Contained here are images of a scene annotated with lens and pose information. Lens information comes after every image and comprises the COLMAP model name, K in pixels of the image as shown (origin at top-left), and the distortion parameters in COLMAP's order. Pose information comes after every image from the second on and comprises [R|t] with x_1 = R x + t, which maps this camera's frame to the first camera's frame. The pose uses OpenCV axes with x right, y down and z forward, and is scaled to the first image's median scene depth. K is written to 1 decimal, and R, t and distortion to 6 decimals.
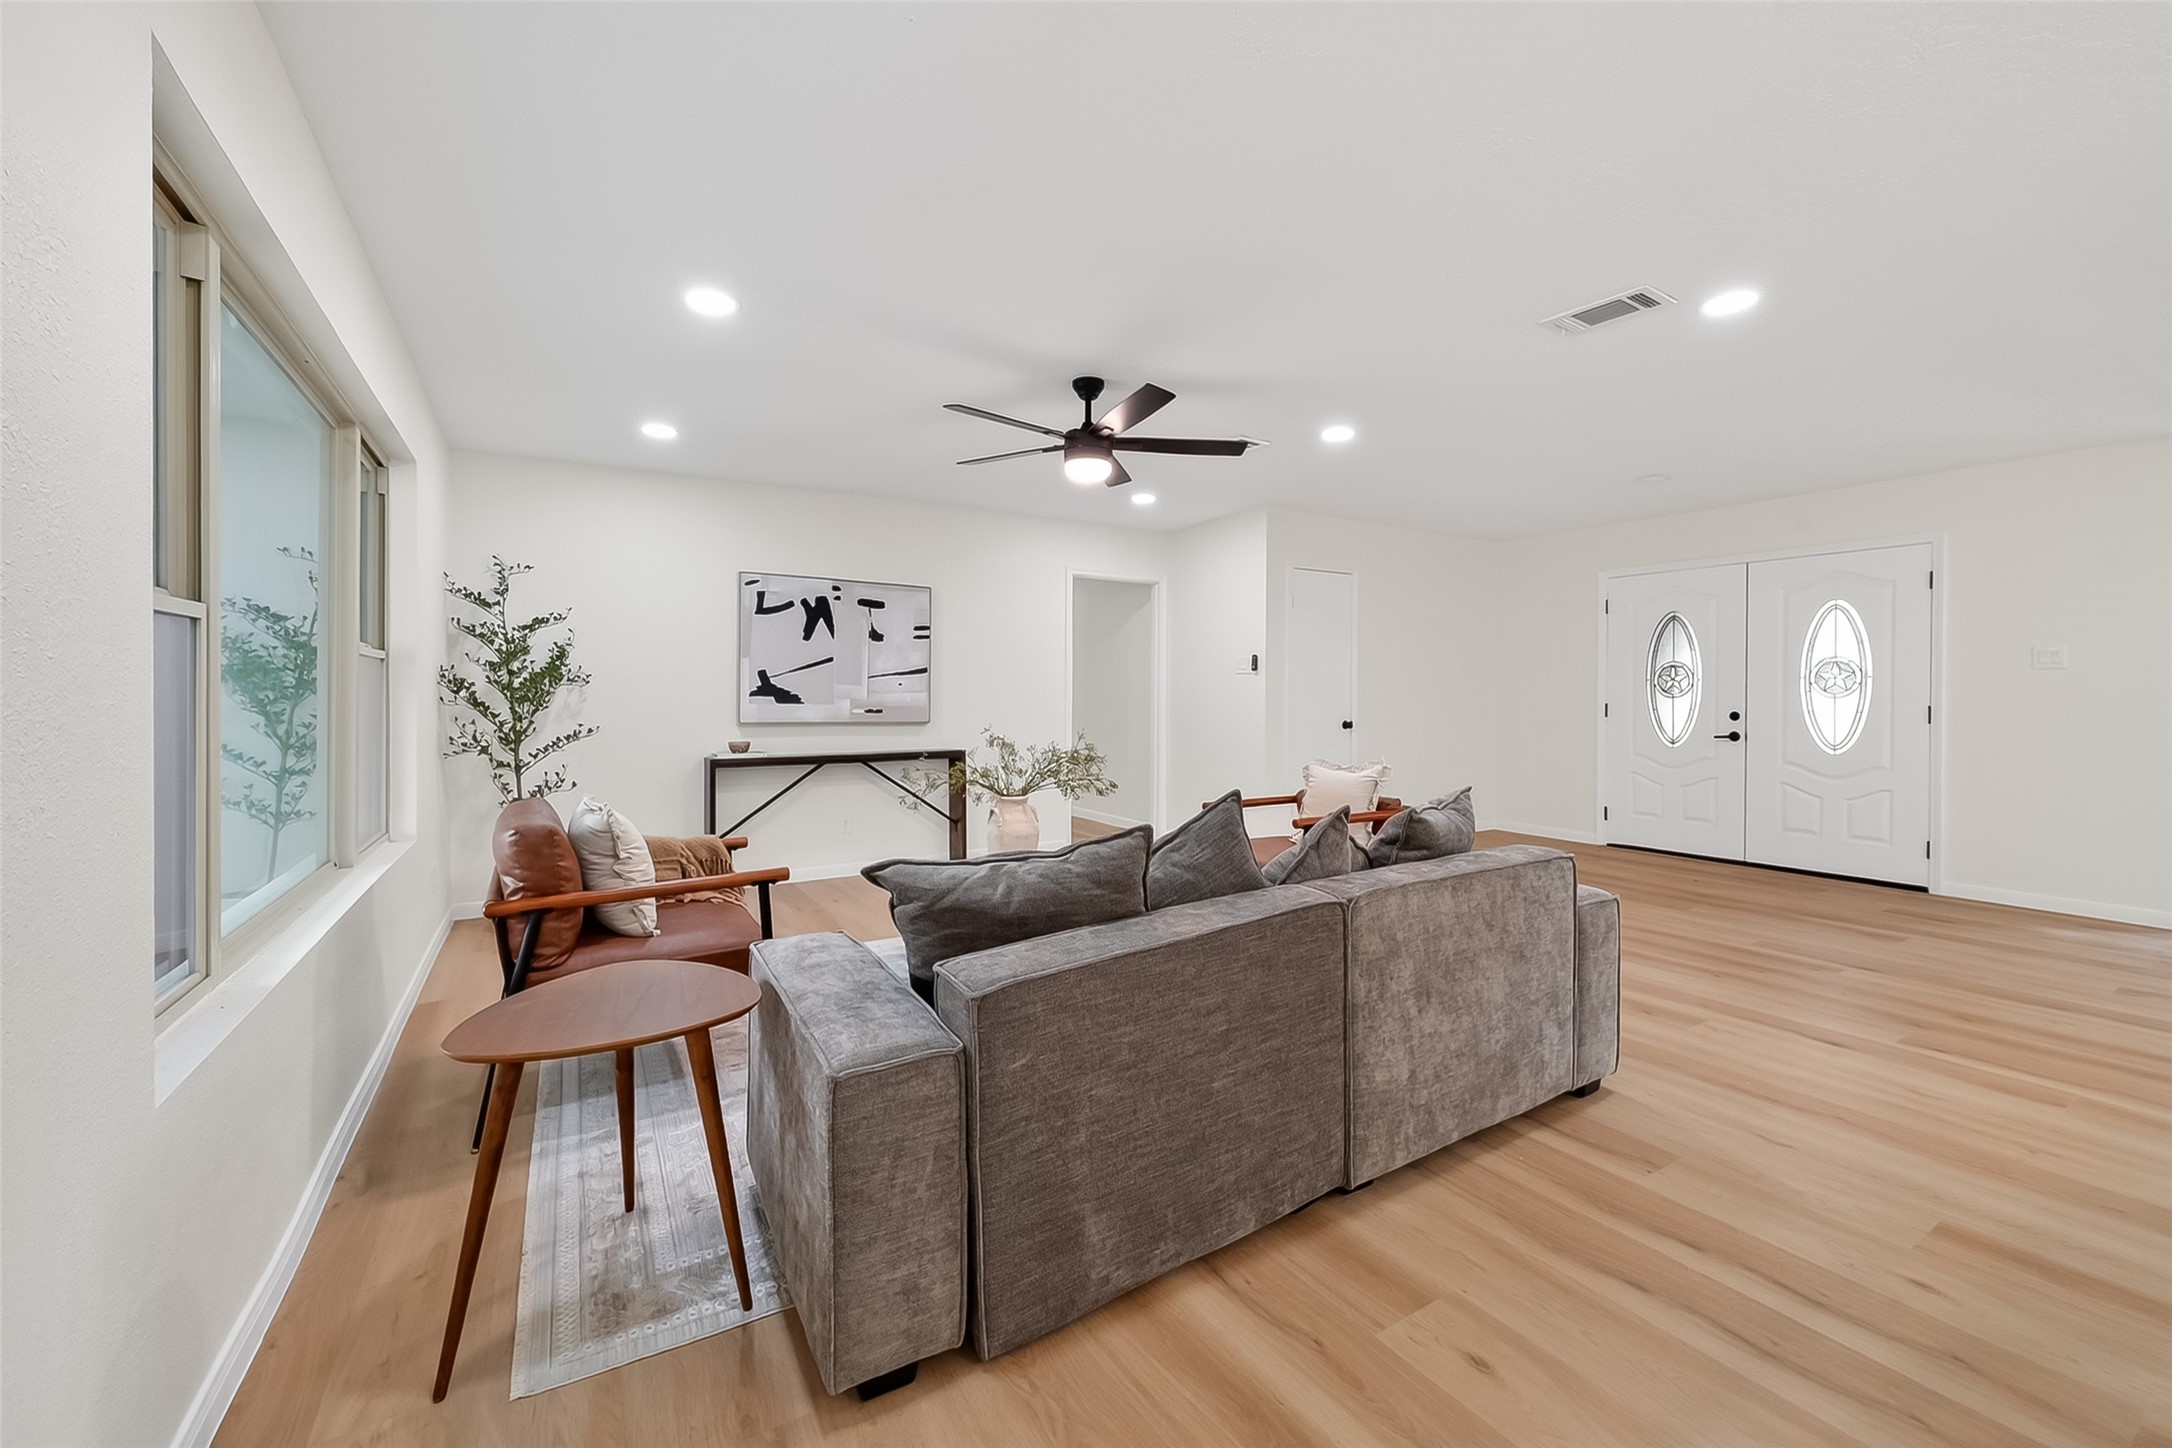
lens RADIAL K [[875.0, 0, 1079.6], [0, 875.0, 694.5], [0, 0, 1]] dist [-0.000138, -0.000082]
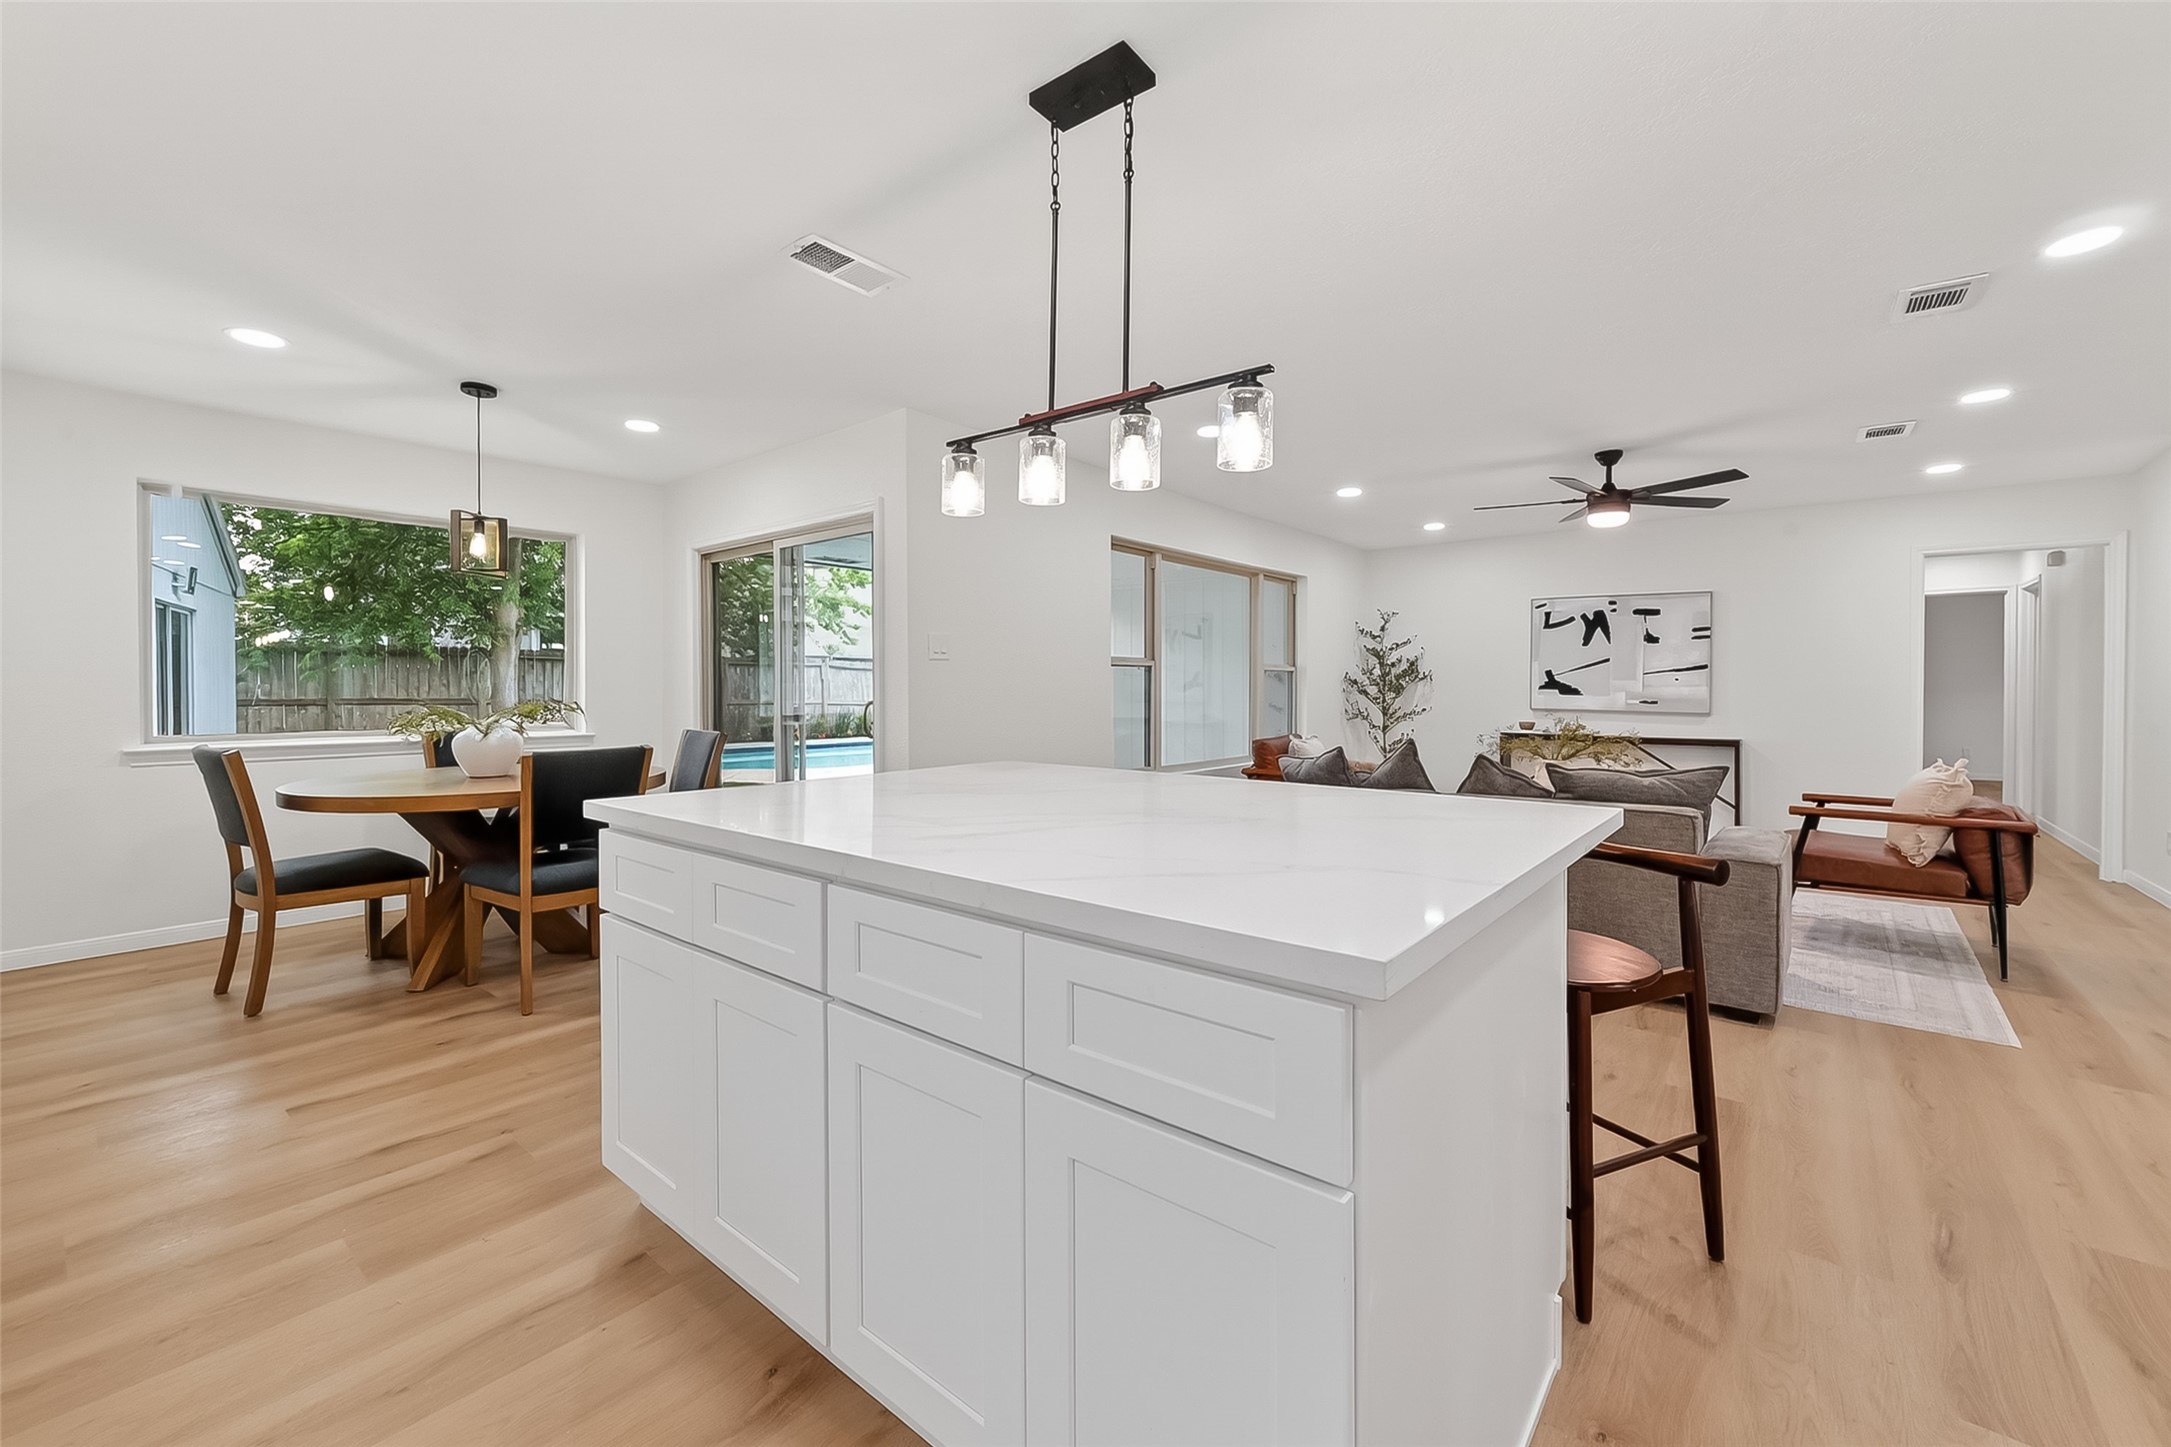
lens RADIAL K [[874.6, 0, 1079.1], [0, 874.6, 694.0], [0, 0, 1]] dist [-0.000138, -0.000082]
pose [[0.320946, 0.010476, -0.947039, 0.678328], [-0.001323, 0.999943, 0.010613, -0.004002], [0.947096, -0.002153, 0.320942, -0.121943]]
